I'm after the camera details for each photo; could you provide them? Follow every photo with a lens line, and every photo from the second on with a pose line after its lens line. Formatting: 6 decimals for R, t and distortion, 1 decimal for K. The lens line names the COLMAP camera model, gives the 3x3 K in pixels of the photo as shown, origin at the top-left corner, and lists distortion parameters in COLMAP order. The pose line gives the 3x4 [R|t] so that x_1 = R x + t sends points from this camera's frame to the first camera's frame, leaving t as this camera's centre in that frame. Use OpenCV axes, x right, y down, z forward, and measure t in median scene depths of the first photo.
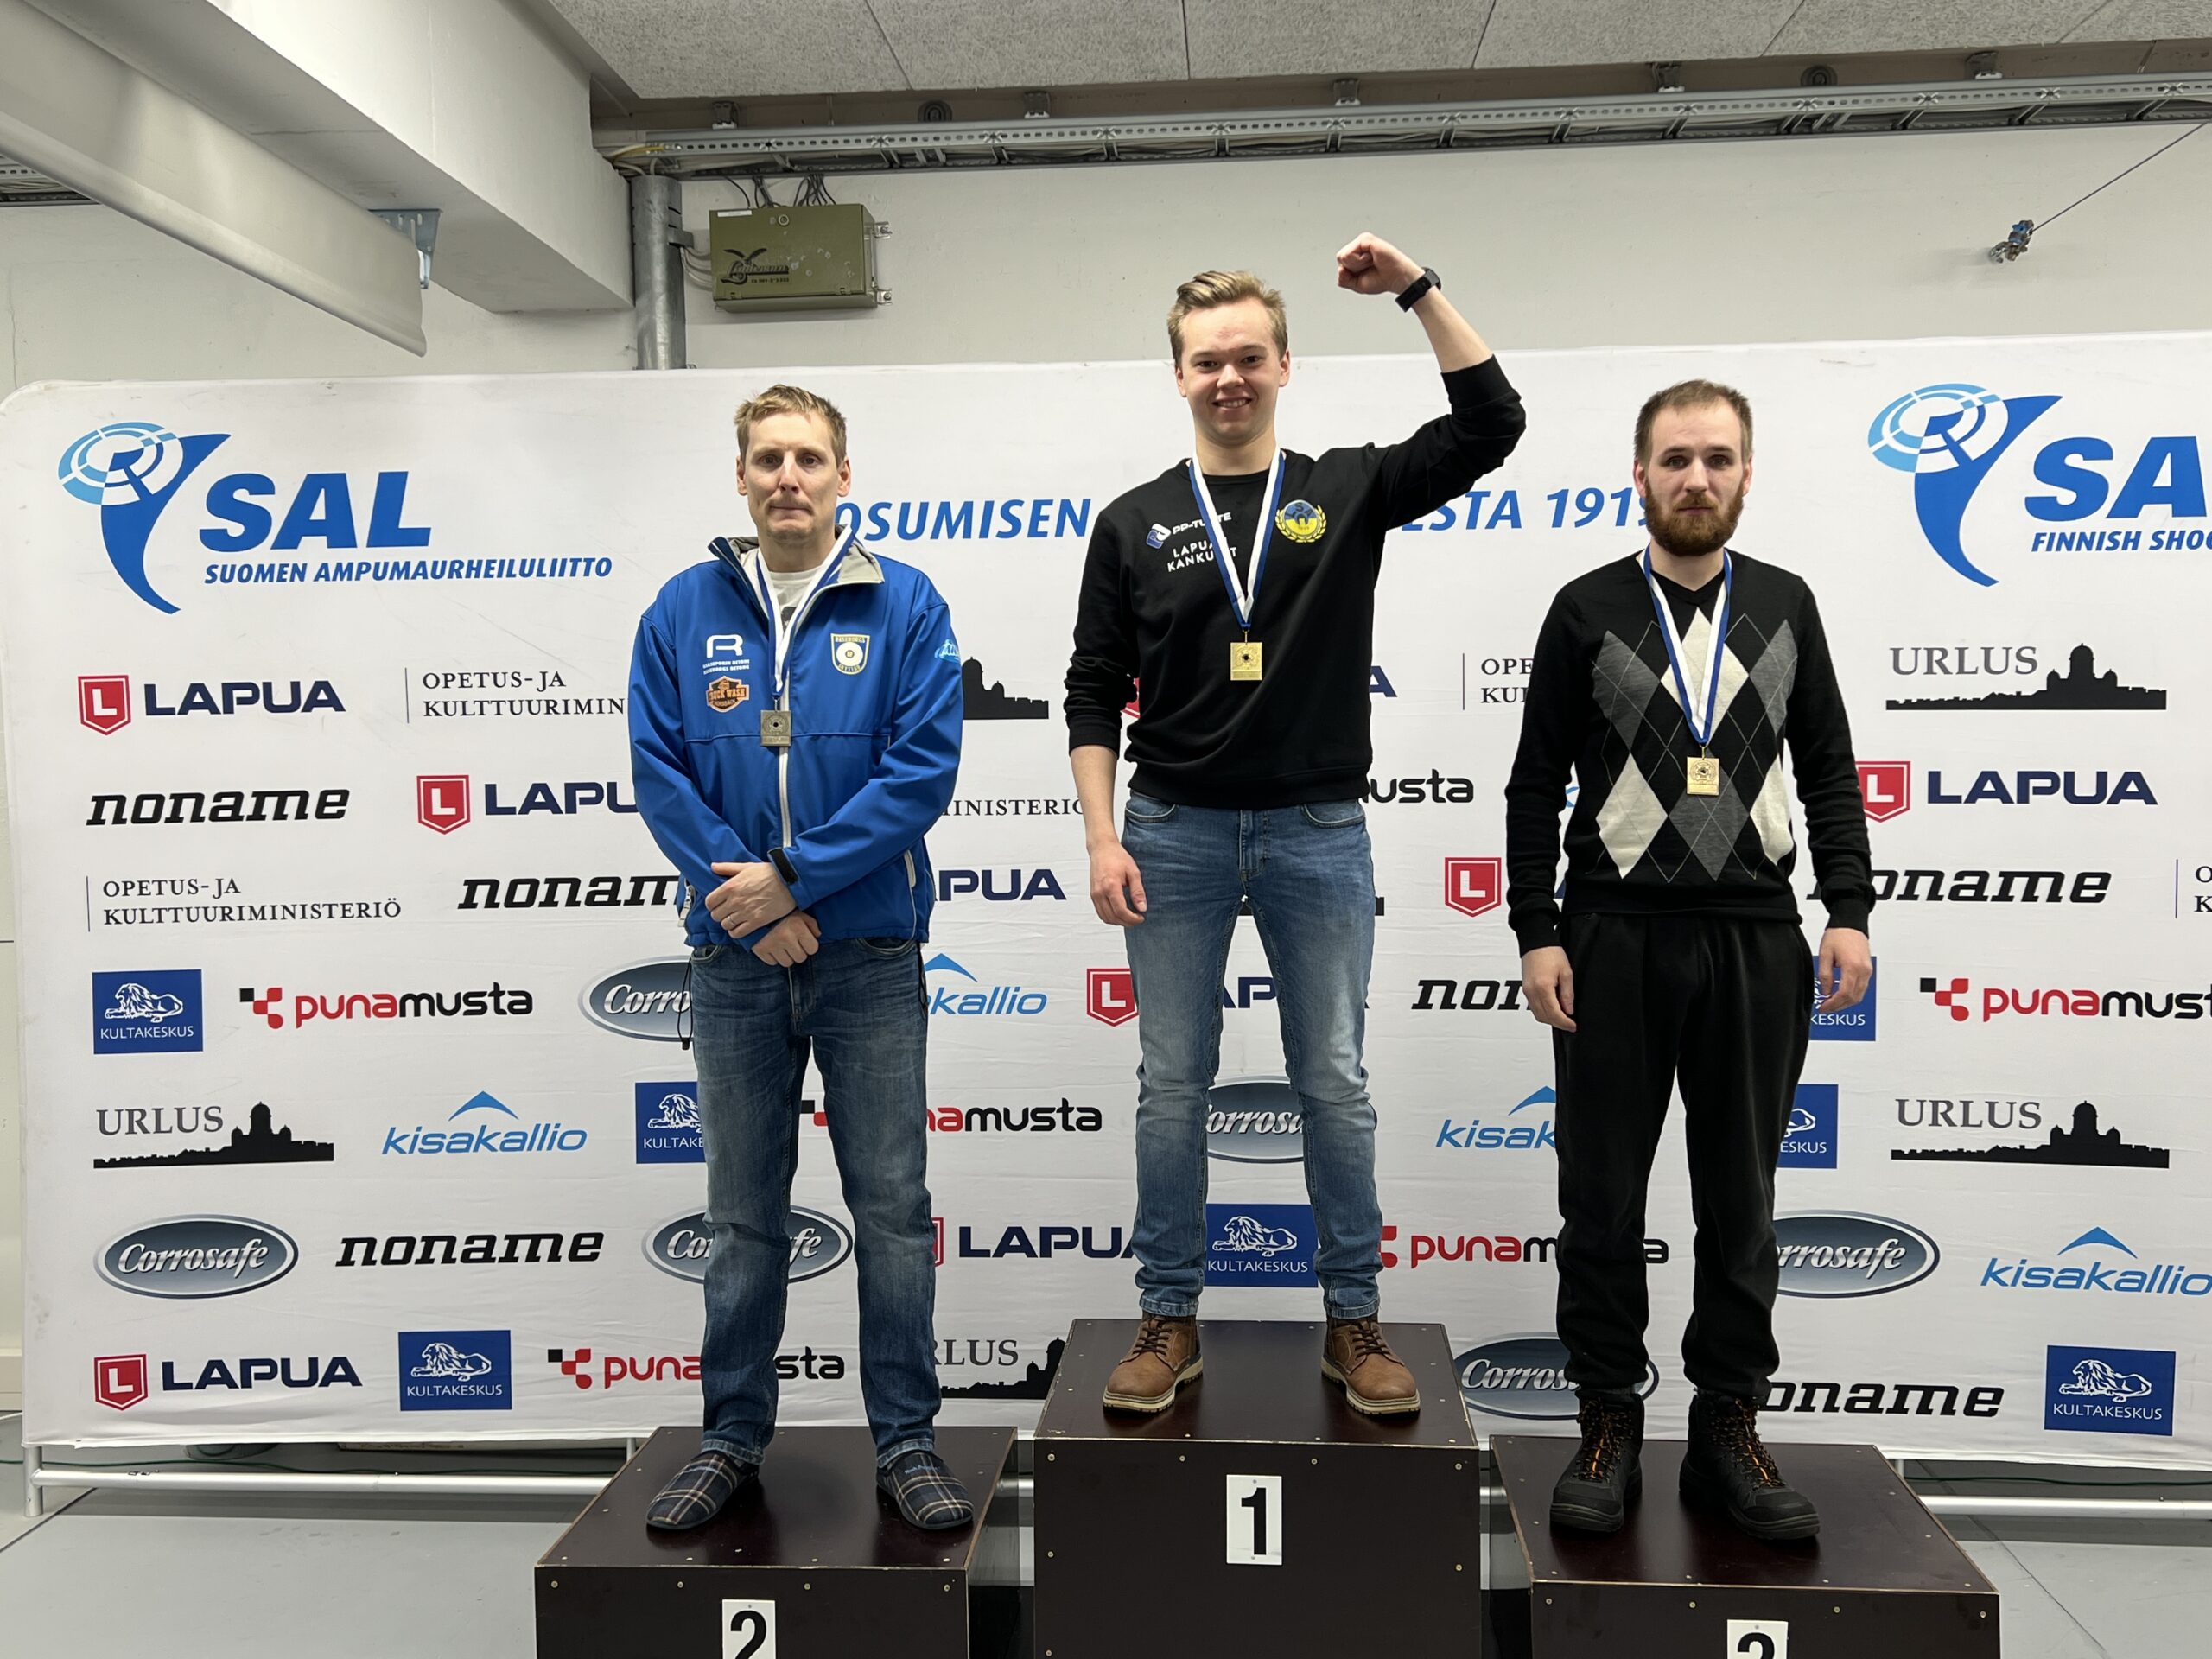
lens RADIAL K [[2080.1, 0, 1116.9], [0, 2080.1, 836.1], [0, 0, 1]] dist [-0.002835, 0.000000]
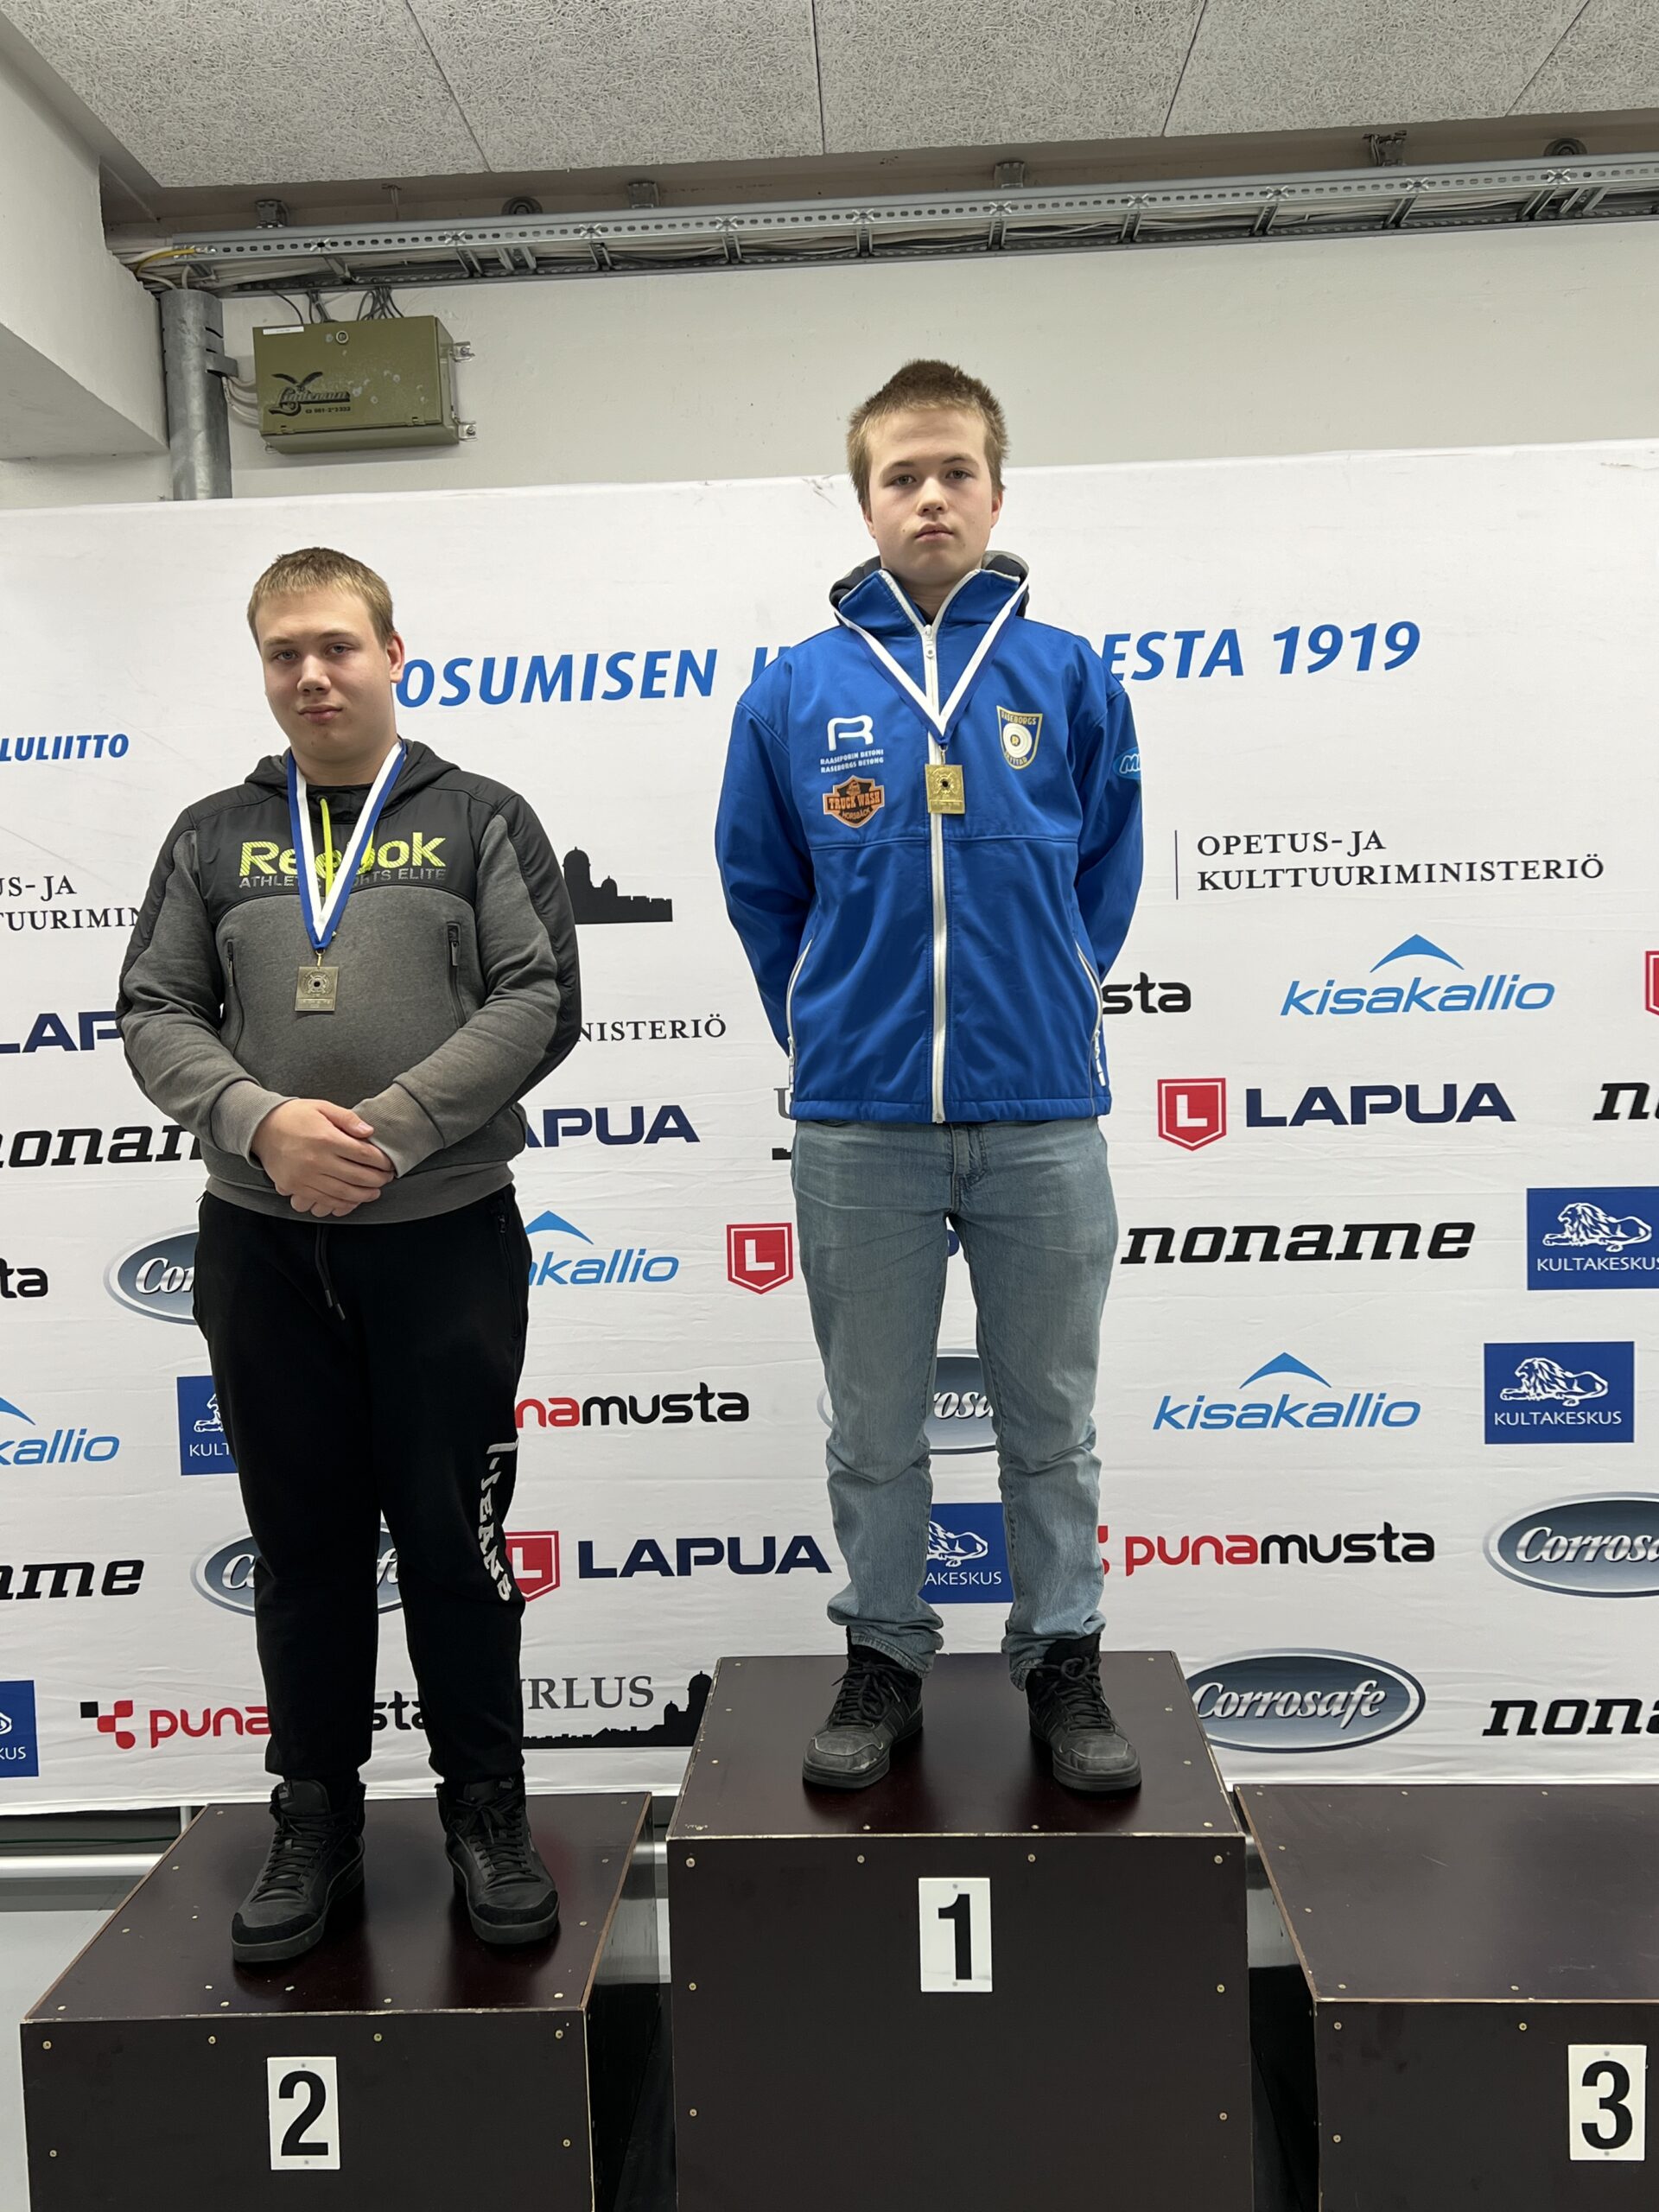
lens RADIAL K [[2080.1, 0, 825.2], [0, 2080.1, 1117.0], [0, 0, 1]] dist [-0.002835, 0.000000]
pose [[0.999273, -0.023165, 0.030277, 0.000984], [0.022685, 0.999613, 0.016093, 0.008922], [-0.030638, -0.015395, 0.999412, 0.176162]]
